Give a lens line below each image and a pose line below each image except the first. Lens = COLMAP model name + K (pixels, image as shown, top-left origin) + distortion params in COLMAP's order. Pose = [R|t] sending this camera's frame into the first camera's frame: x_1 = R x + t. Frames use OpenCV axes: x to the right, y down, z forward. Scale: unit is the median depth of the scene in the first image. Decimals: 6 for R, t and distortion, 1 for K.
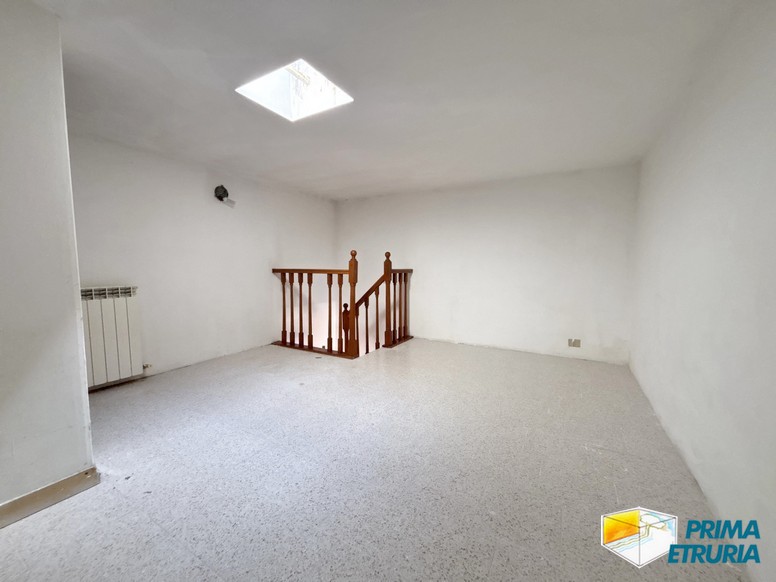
lens RADIAL K [[313.8, 0, 387.9], [0, 313.8, 293.5], [0, 0, 1]] dist [0.000776, 0.000132]
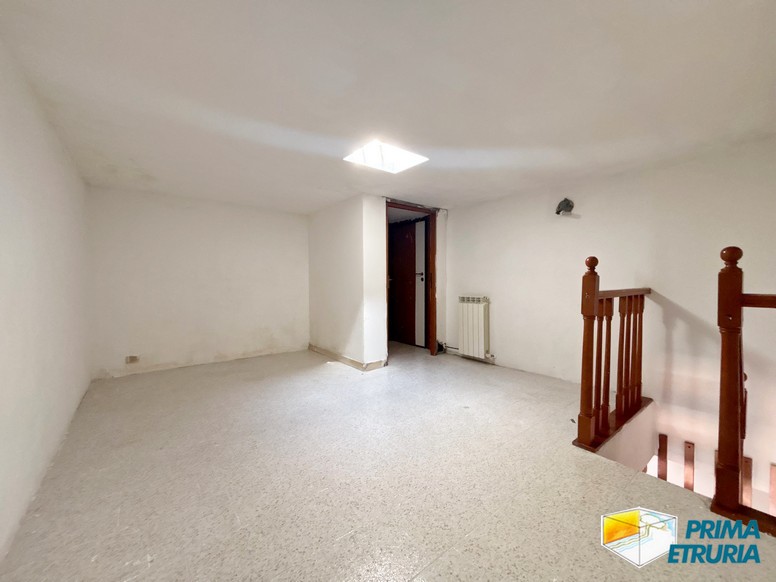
lens RADIAL K [[313.8, 0, 387.0], [0, 313.8, 288.1], [0, 0, 1]] dist [0.000776, 0.000132]
pose [[-0.372411, 0.018441, -0.927885, 0.763994], [-0.077958, 0.995647, 0.051077, -0.112049], [0.924788, 0.091357, -0.369352, 1.206852]]
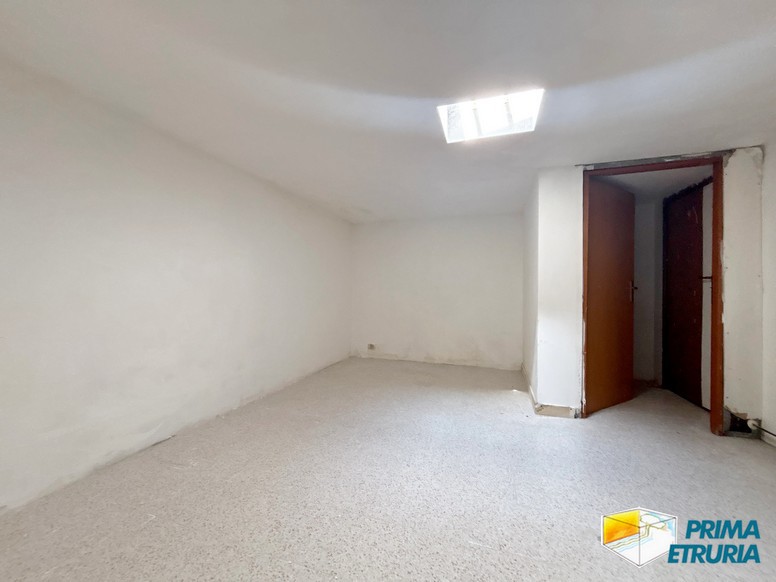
lens RADIAL K [[313.8, 0, 387.0], [0, 313.8, 290.2], [0, 0, 1]] dist [0.000776, 0.000132]
pose [[-0.980668, -0.012711, -0.195265, 0.160355], [-0.029085, 0.996272, 0.081219, -0.130714], [0.193505, 0.085328, -0.977382, 1.509928]]
